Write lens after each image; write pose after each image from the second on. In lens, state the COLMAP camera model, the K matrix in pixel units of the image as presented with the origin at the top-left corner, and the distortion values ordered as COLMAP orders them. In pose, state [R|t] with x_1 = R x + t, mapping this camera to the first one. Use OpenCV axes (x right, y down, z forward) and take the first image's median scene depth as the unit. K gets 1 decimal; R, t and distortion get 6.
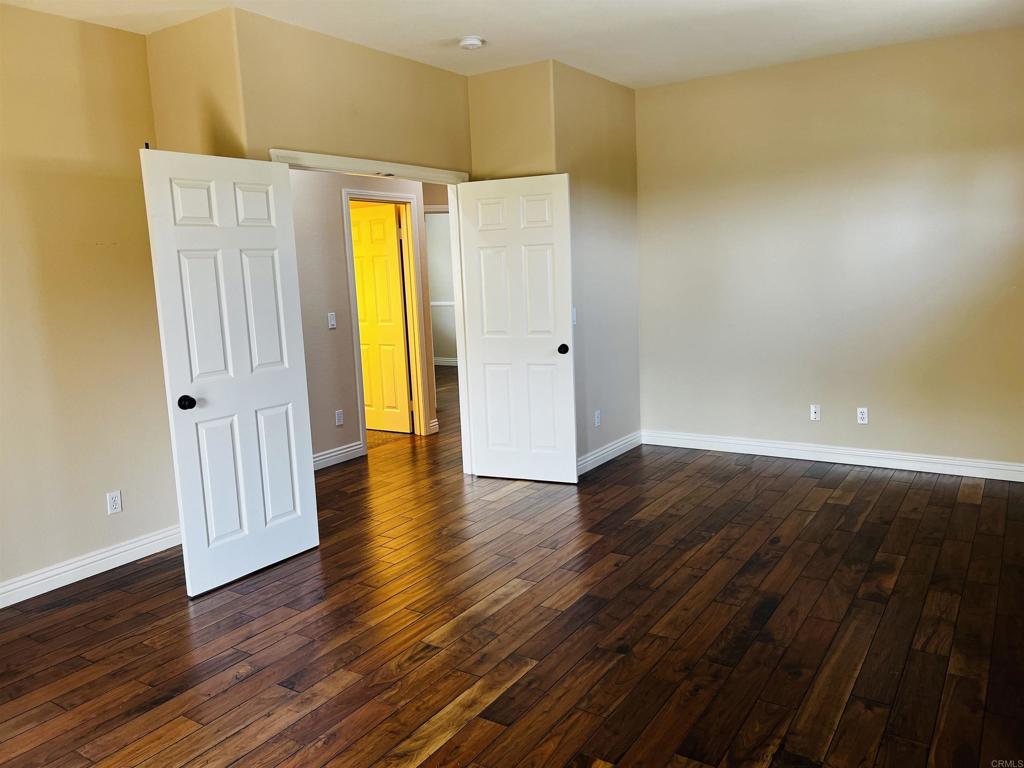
lens RADIAL K [[780.2, 0, 519.8], [0, 780.2, 380.5], [0, 0, 1]] dist [0.066673, -0.065607]
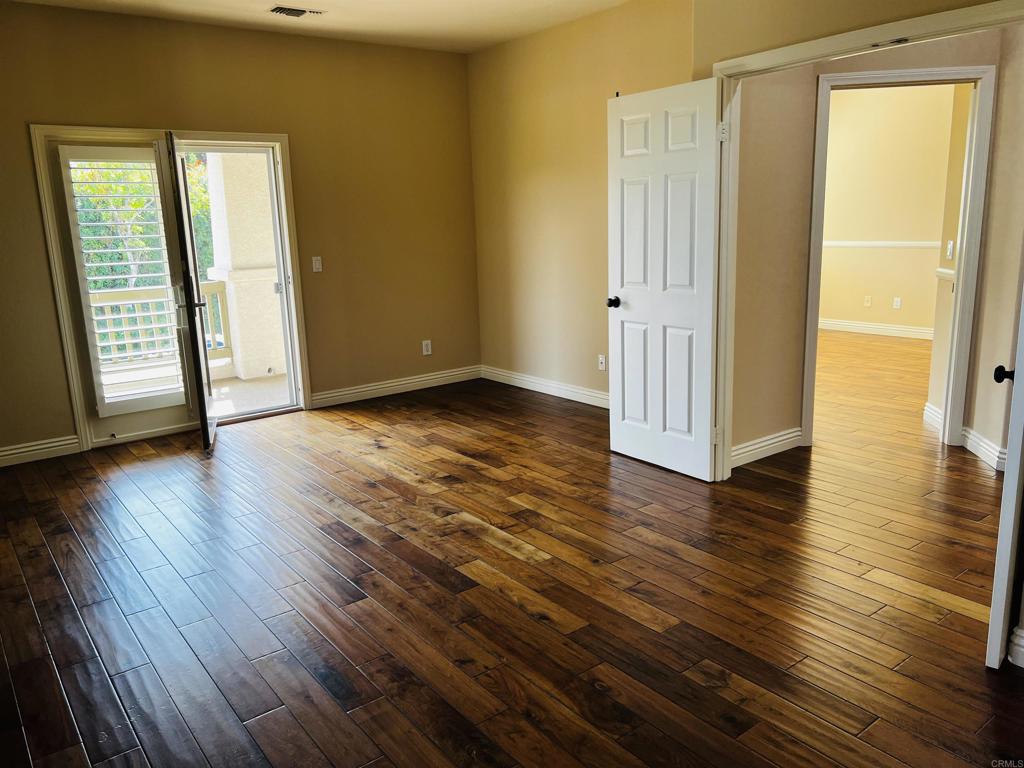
lens RADIAL K [[780.2, 0, 517.3], [0, 780.2, 382.8], [0, 0, 1]] dist [0.066673, -0.065607]
pose [[-0.320366, 0.256062, -0.912030, 0.817189], [-0.103743, 0.947499, 0.302462, -0.214596], [0.941596, 0.191515, -0.276982, 1.235454]]
